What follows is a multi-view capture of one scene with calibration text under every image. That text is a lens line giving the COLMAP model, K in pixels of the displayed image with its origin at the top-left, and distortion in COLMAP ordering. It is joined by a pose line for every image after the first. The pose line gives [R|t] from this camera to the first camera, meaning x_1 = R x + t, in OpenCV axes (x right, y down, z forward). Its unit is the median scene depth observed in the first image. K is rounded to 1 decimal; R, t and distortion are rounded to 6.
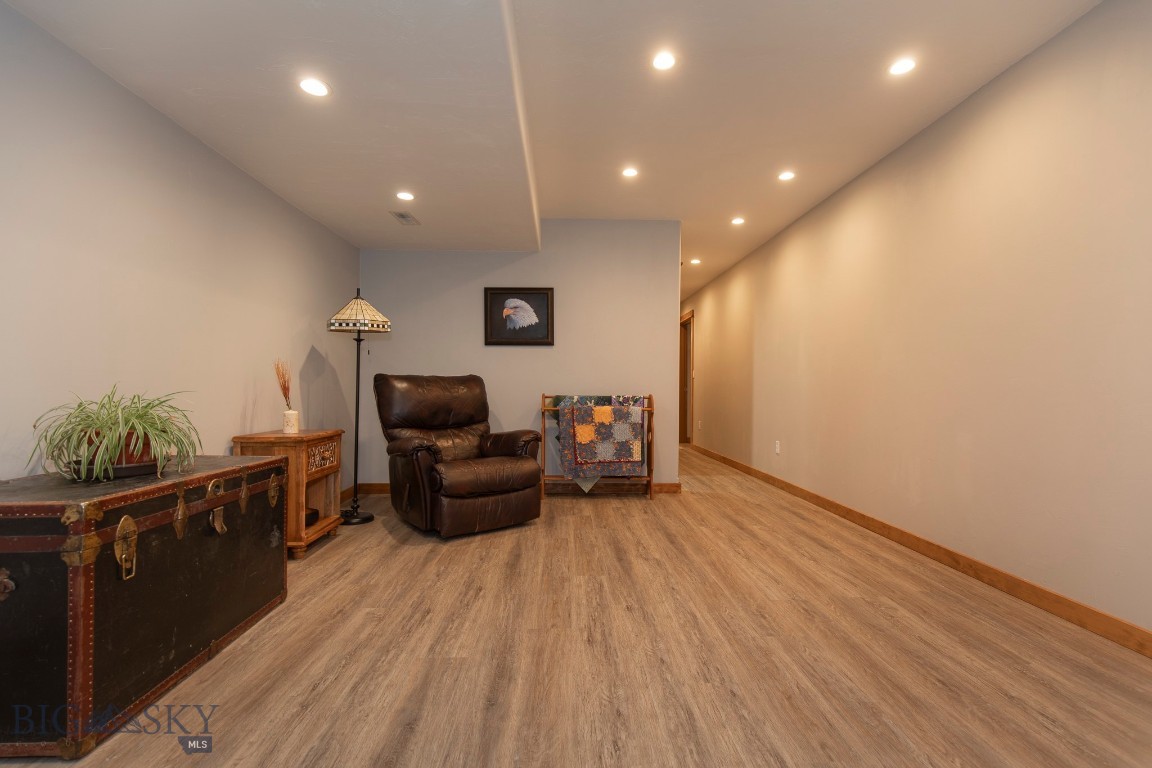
lens RADIAL K [[517.6, 0, 576.7], [0, 517.6, 388.7], [0, 0, 1]] dist [0.008881, -0.001207]
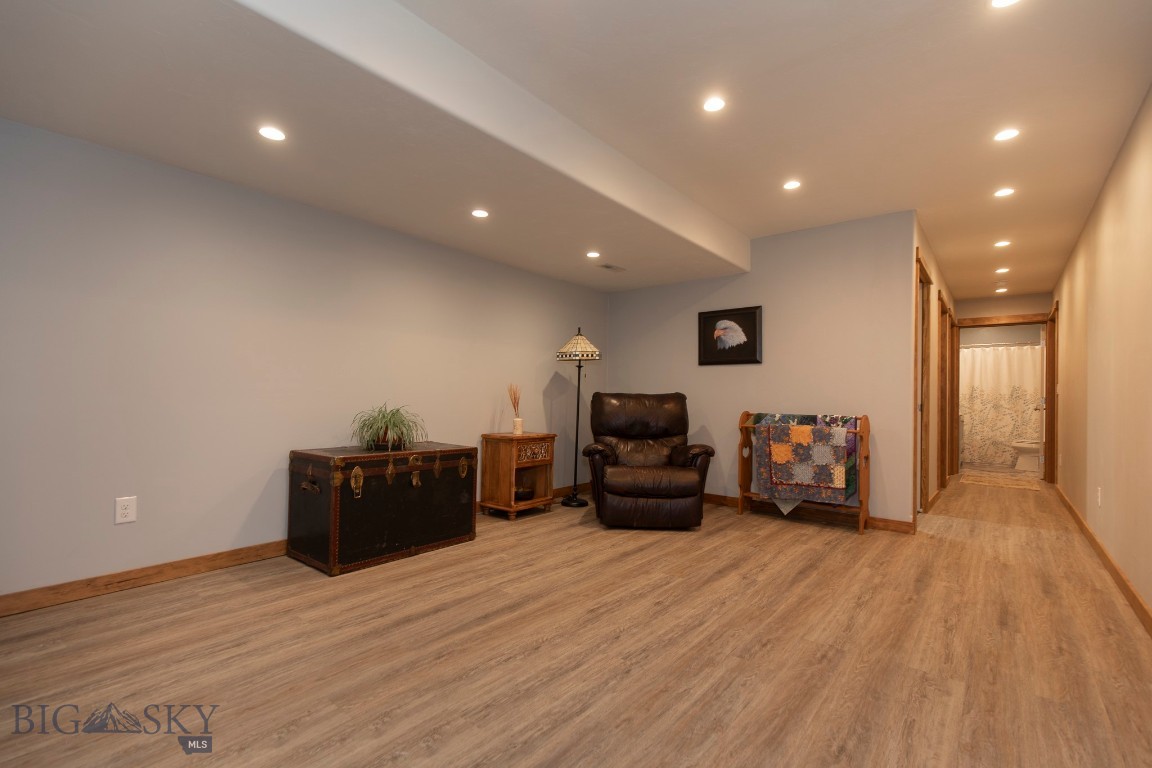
lens RADIAL K [[517.6, 0, 576.7], [0, 517.6, 388.7], [0, 0, 1]] dist [0.008881, -0.001207]
pose [[0.755297, -0.003706, -0.655372, 0.497380], [-0.012728, 0.999712, -0.020323, -0.013219], [0.655259, 0.023691, 0.755033, 0.012082]]
